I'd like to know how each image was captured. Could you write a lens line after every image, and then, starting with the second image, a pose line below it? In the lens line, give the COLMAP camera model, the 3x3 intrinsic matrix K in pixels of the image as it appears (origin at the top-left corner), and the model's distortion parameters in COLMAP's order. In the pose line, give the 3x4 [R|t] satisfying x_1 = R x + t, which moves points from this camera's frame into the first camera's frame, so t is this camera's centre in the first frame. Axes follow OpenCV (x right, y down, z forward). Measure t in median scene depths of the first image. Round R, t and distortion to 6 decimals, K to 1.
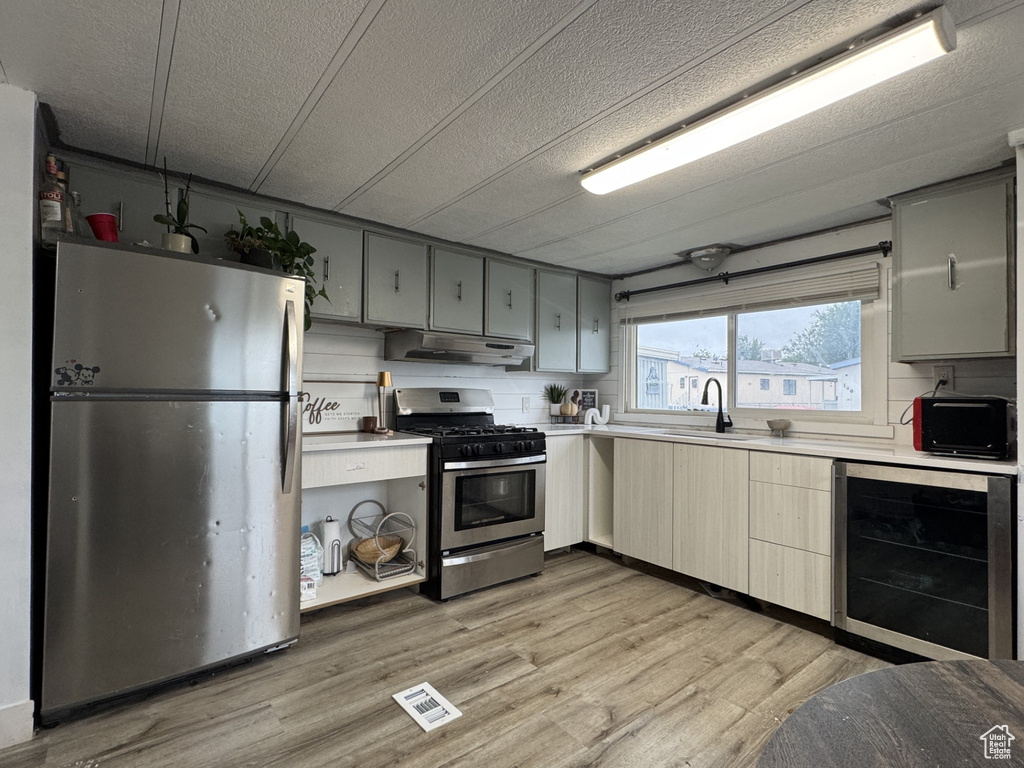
lens RADIAL K [[499.8, 0, 515.7], [0, 499.8, 384.4], [0, 0, 1]] dist [0.000928, 0.000365]
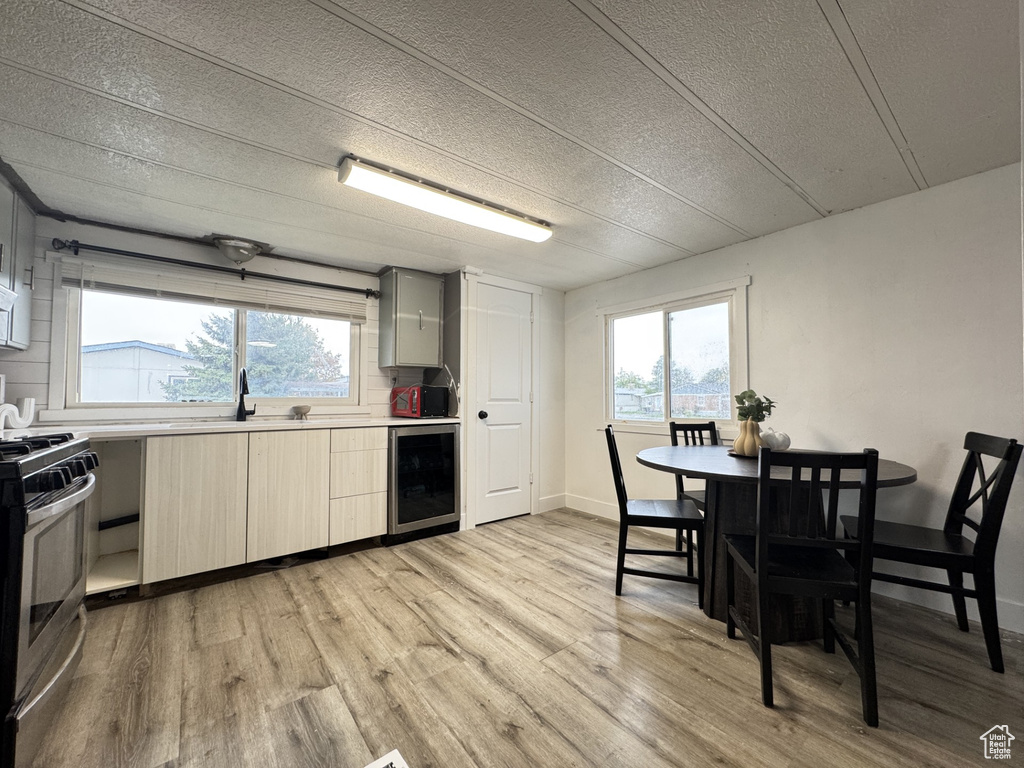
lens RADIAL K [[406.8, 0, 512.4], [0, 406.8, 383.2], [0, 0, 1]] dist [-0.001944, -0.000142]
pose [[0.008350, 0.023555, 0.999688, -0.562709], [-0.017855, 0.999567, -0.023403, 0.035665], [-0.999806, -0.017654, 0.008767, 0.562965]]
